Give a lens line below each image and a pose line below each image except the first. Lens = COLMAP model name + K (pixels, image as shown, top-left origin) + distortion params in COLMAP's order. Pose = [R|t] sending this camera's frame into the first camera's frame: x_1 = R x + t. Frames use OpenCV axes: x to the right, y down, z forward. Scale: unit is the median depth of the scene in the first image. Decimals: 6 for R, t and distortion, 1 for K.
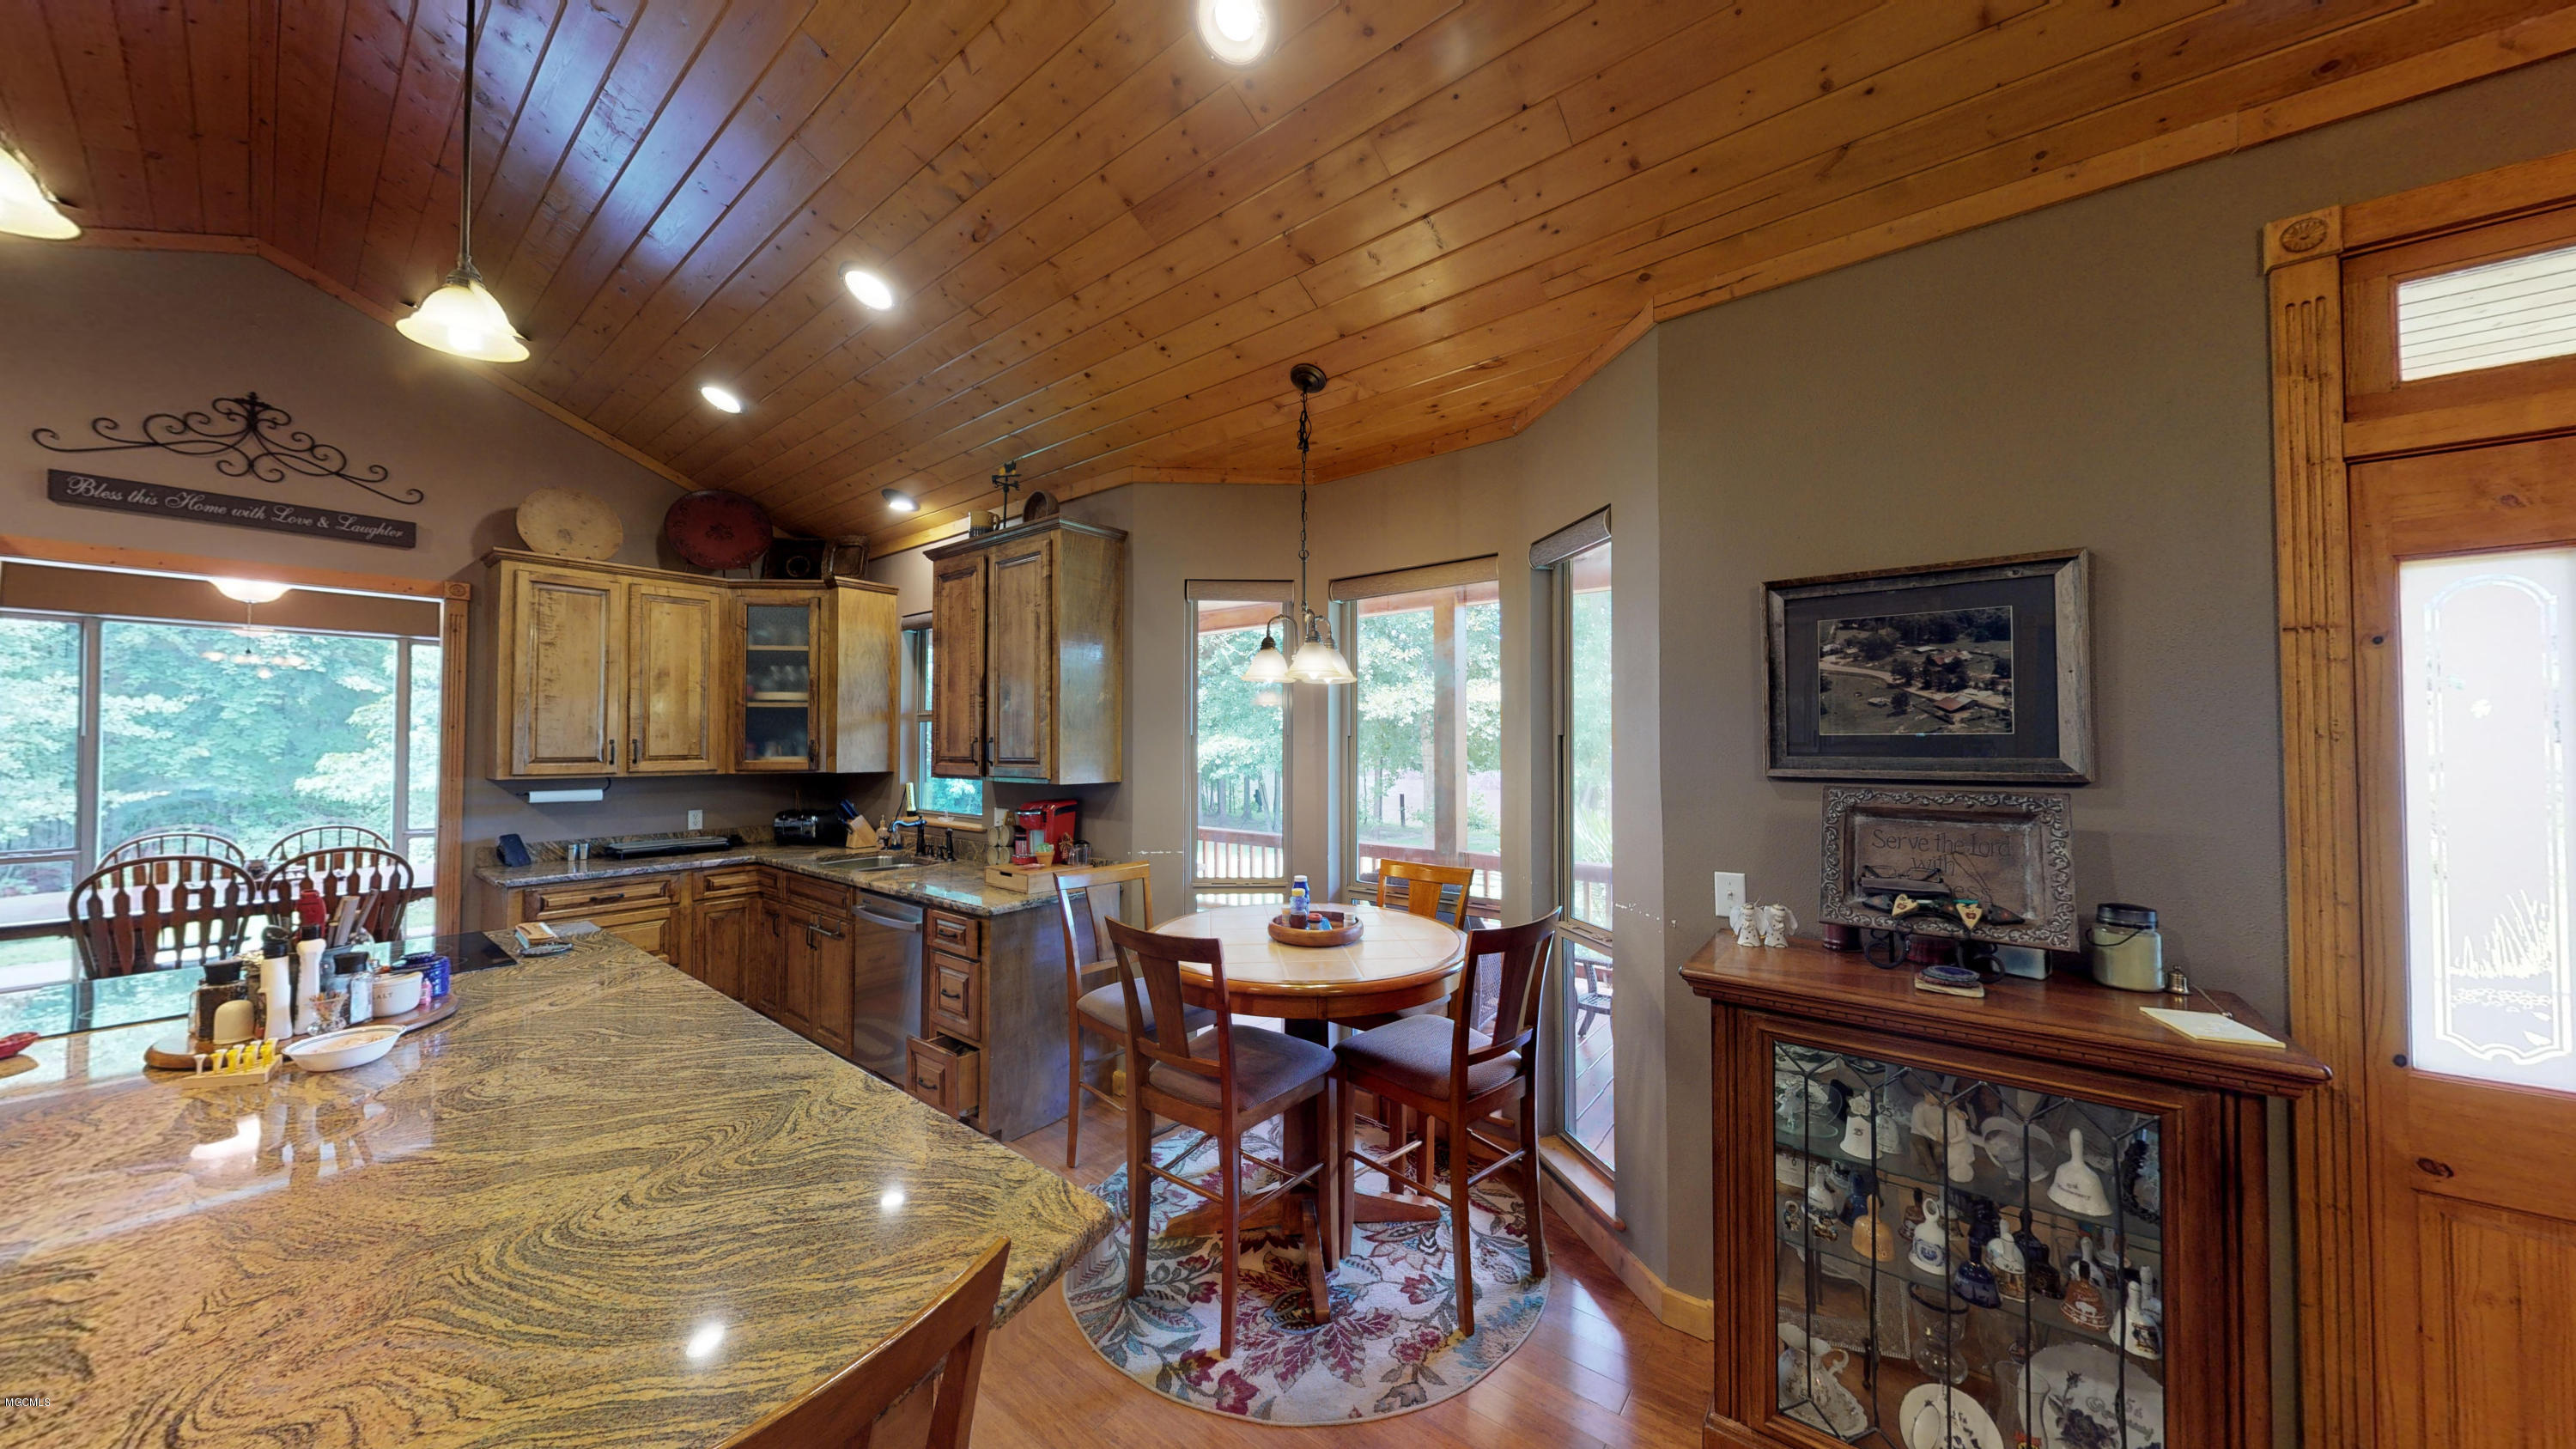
lens RADIAL K [[814.0, 0, 1287.2], [0, 814.0, 727.6], [0, 0, 1]] dist [0.000329, -0.000038]
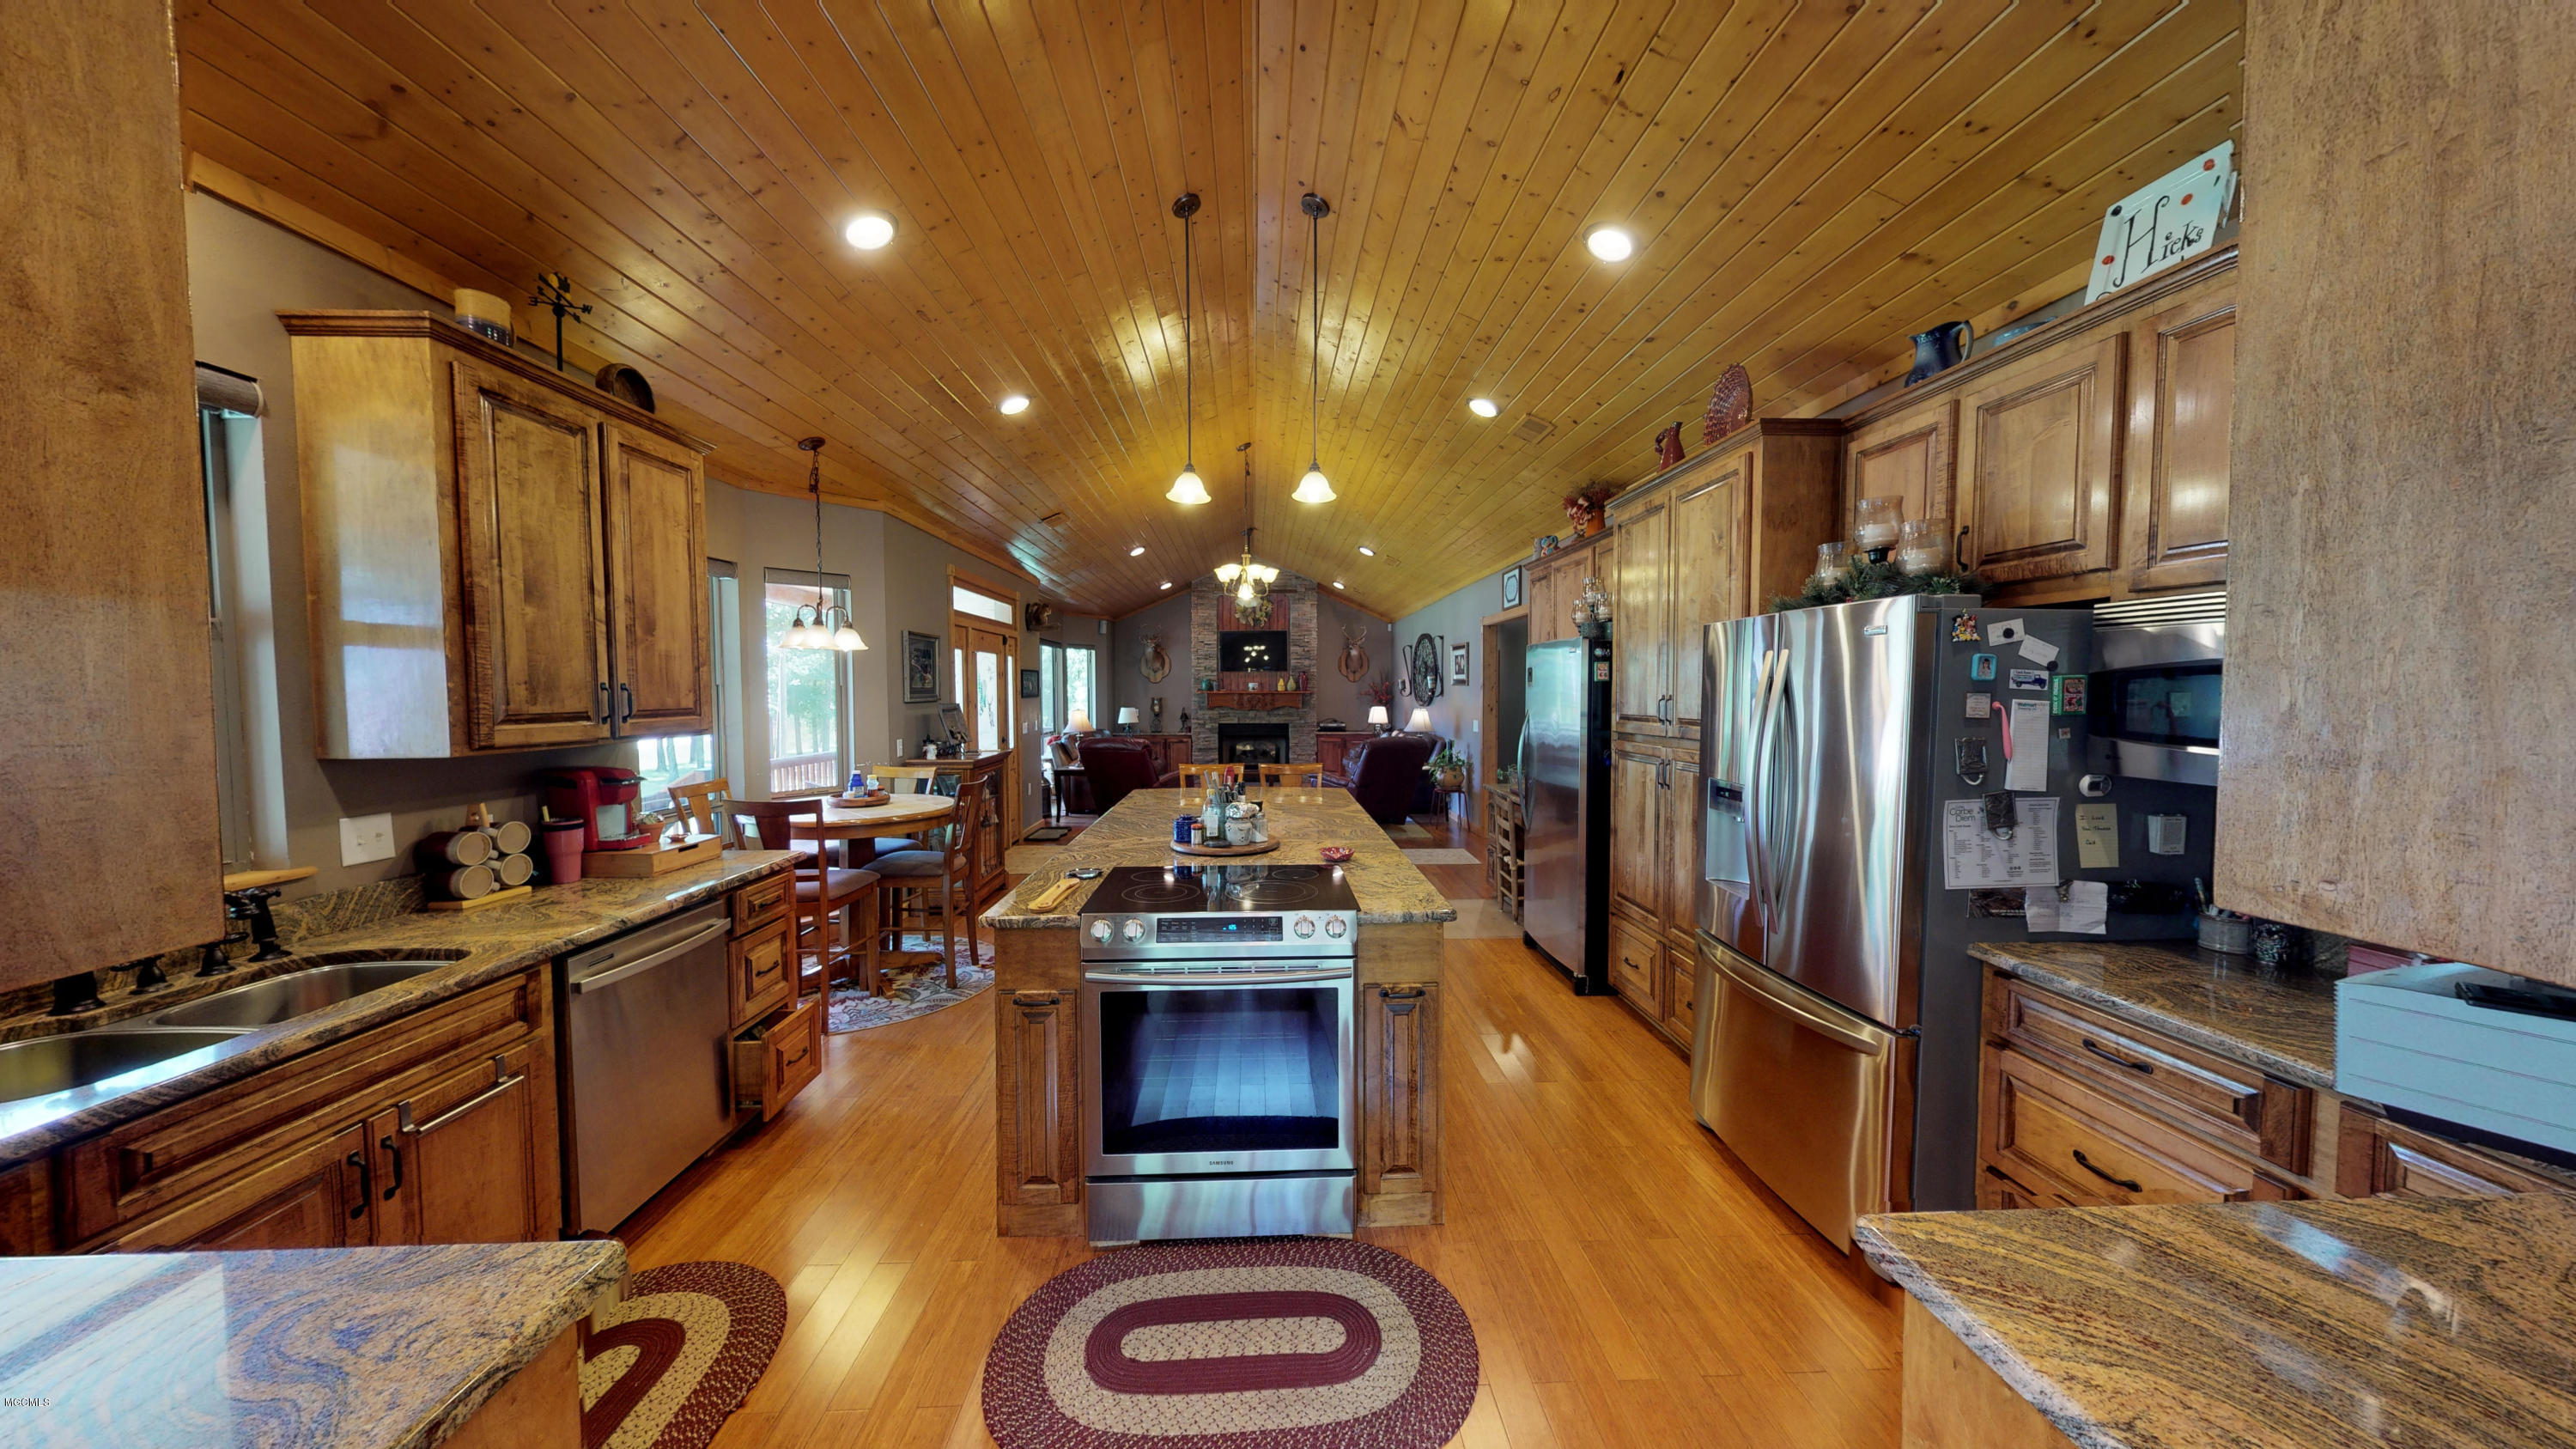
lens RADIAL K [[944.5, 0, 1287.5], [0, 944.5, 727.9], [0, 0, 1]] dist [0.000565, -0.000060]
pose [[-0.649747, -0.021866, 0.759836, -2.108697], [-0.006411, 0.999708, 0.023287, 0.043069], [-0.760124, 0.010260, -0.649697, 1.664148]]
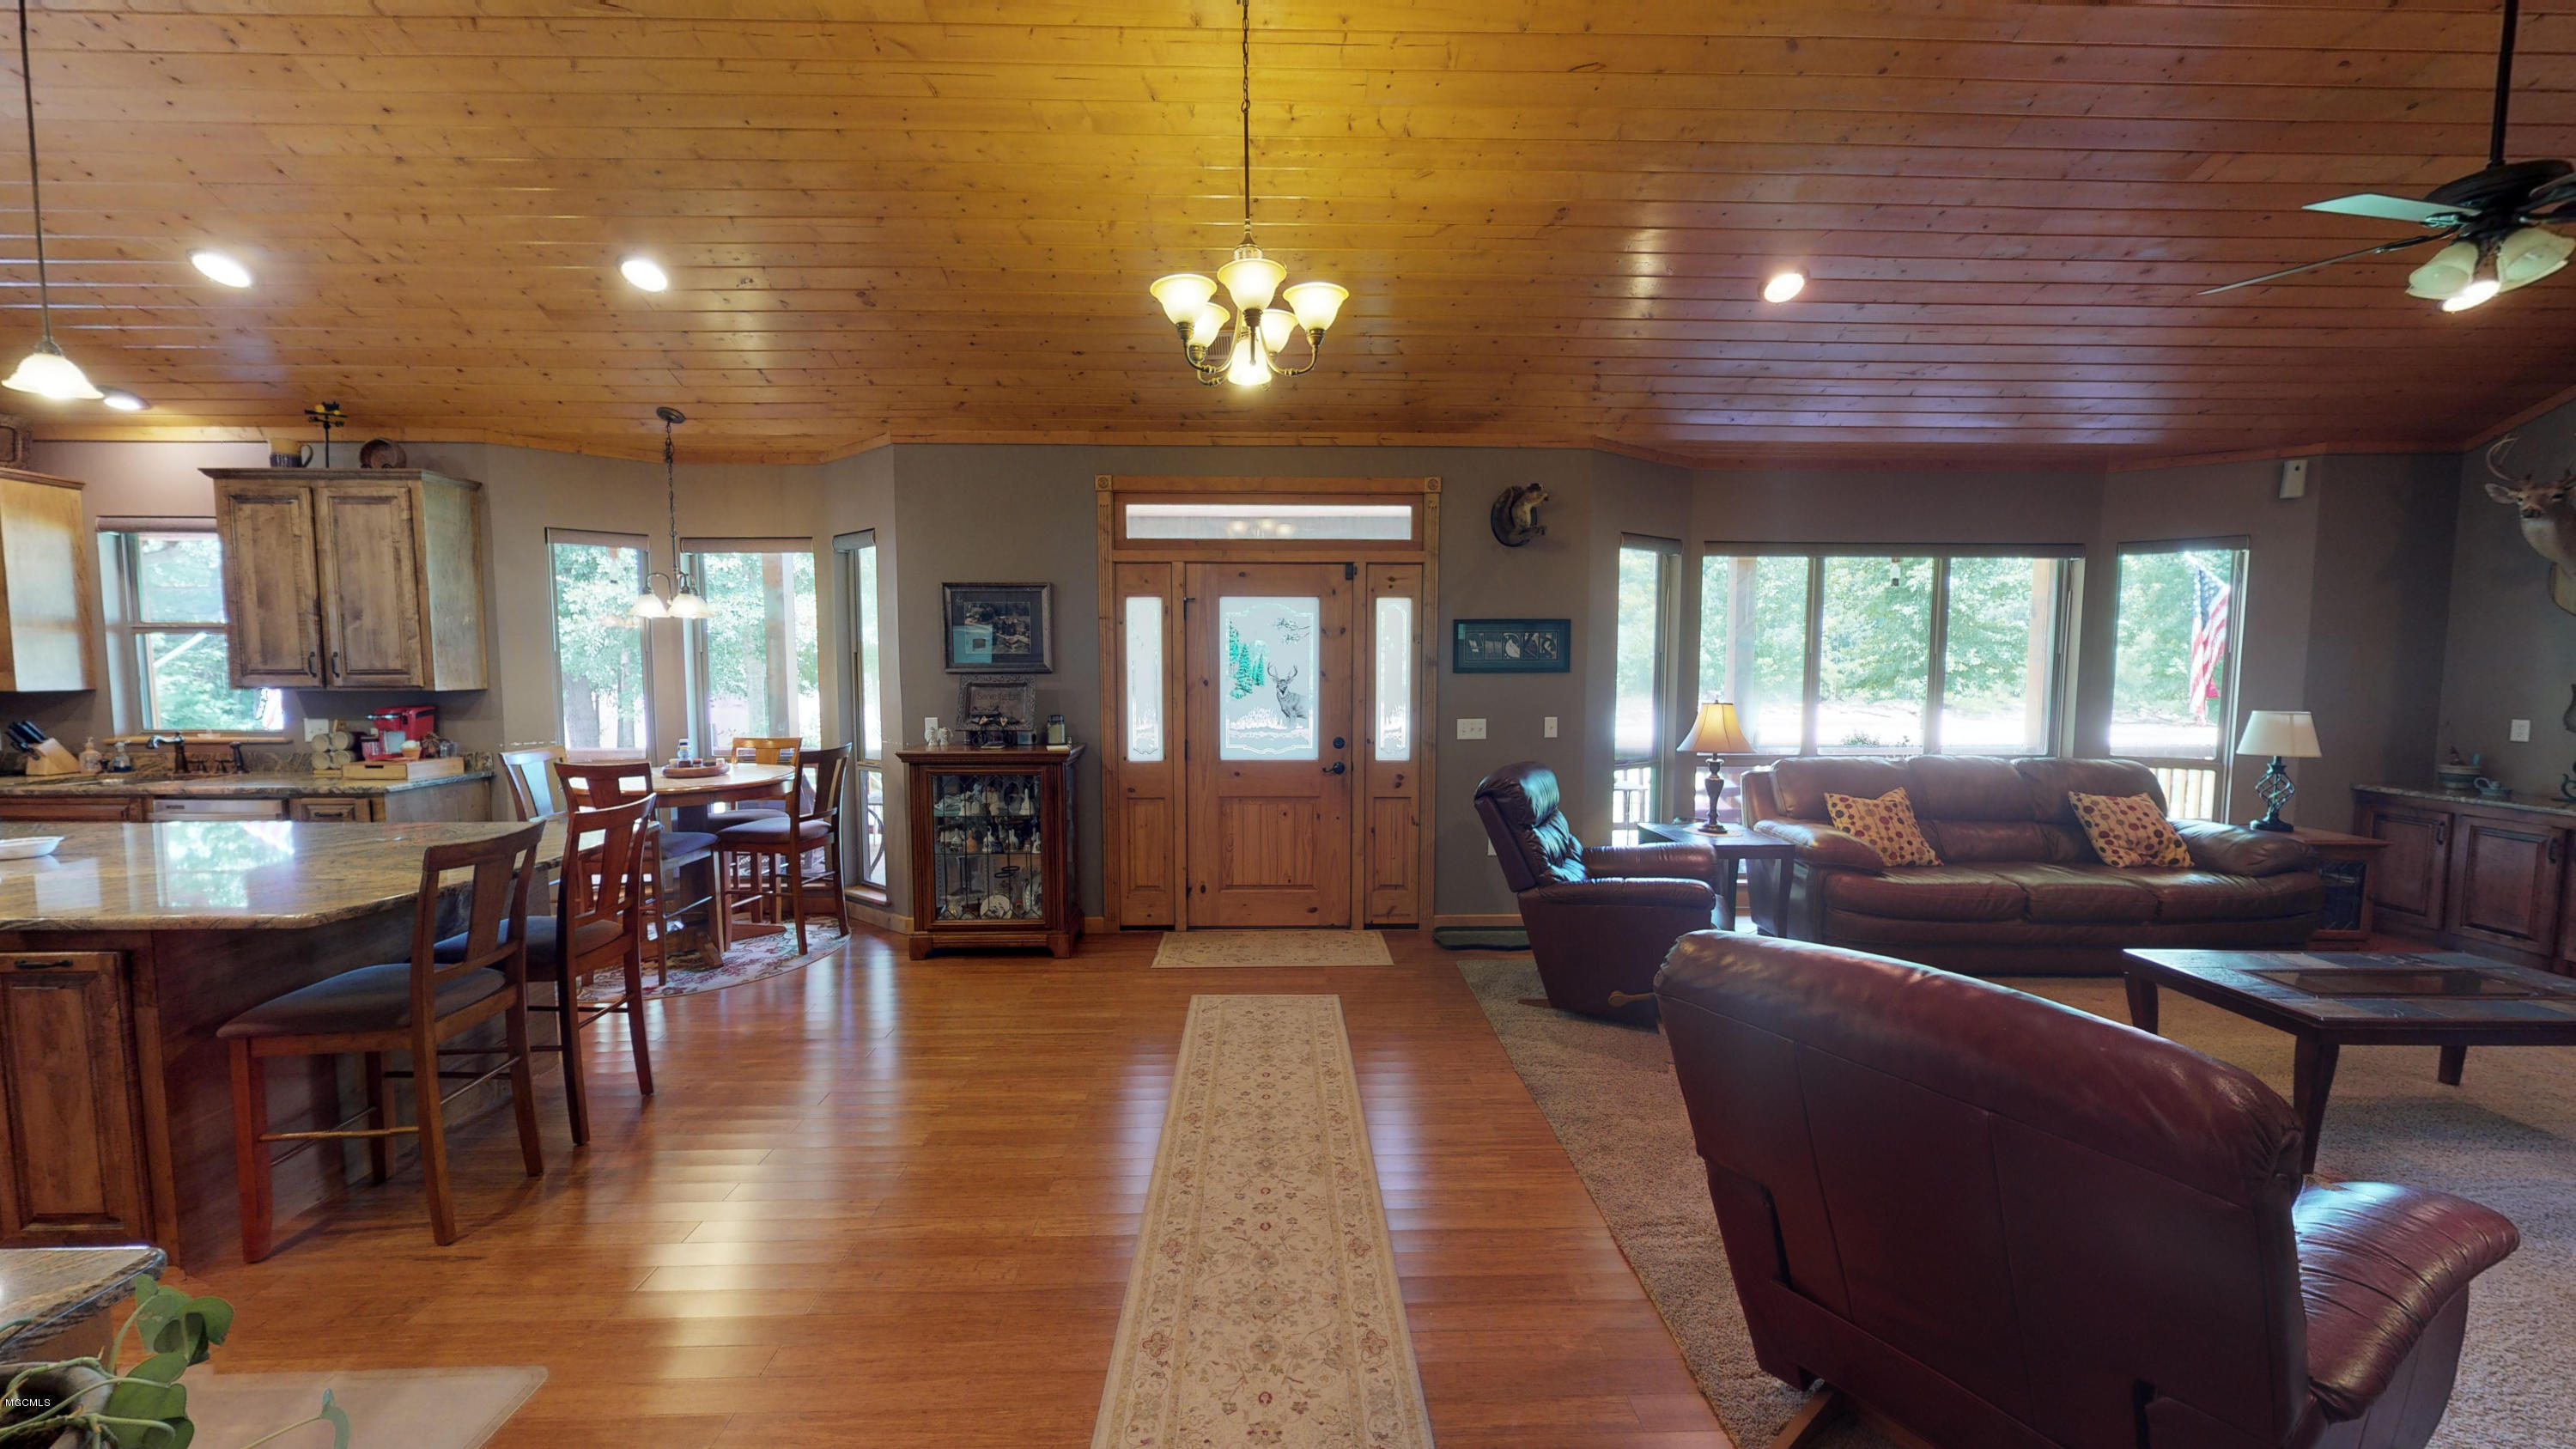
lens RADIAL K [[944.5, 0, 1287.5], [0, 944.5, 727.9], [0, 0, 1]] dist [0.000565, -0.000060]
pose [[0.770831, -0.046125, 0.635368, -0.276332], [-0.011300, 0.996228, 0.086030, -0.017020], [-0.636940, -0.073494, 0.767402, -1.328114]]
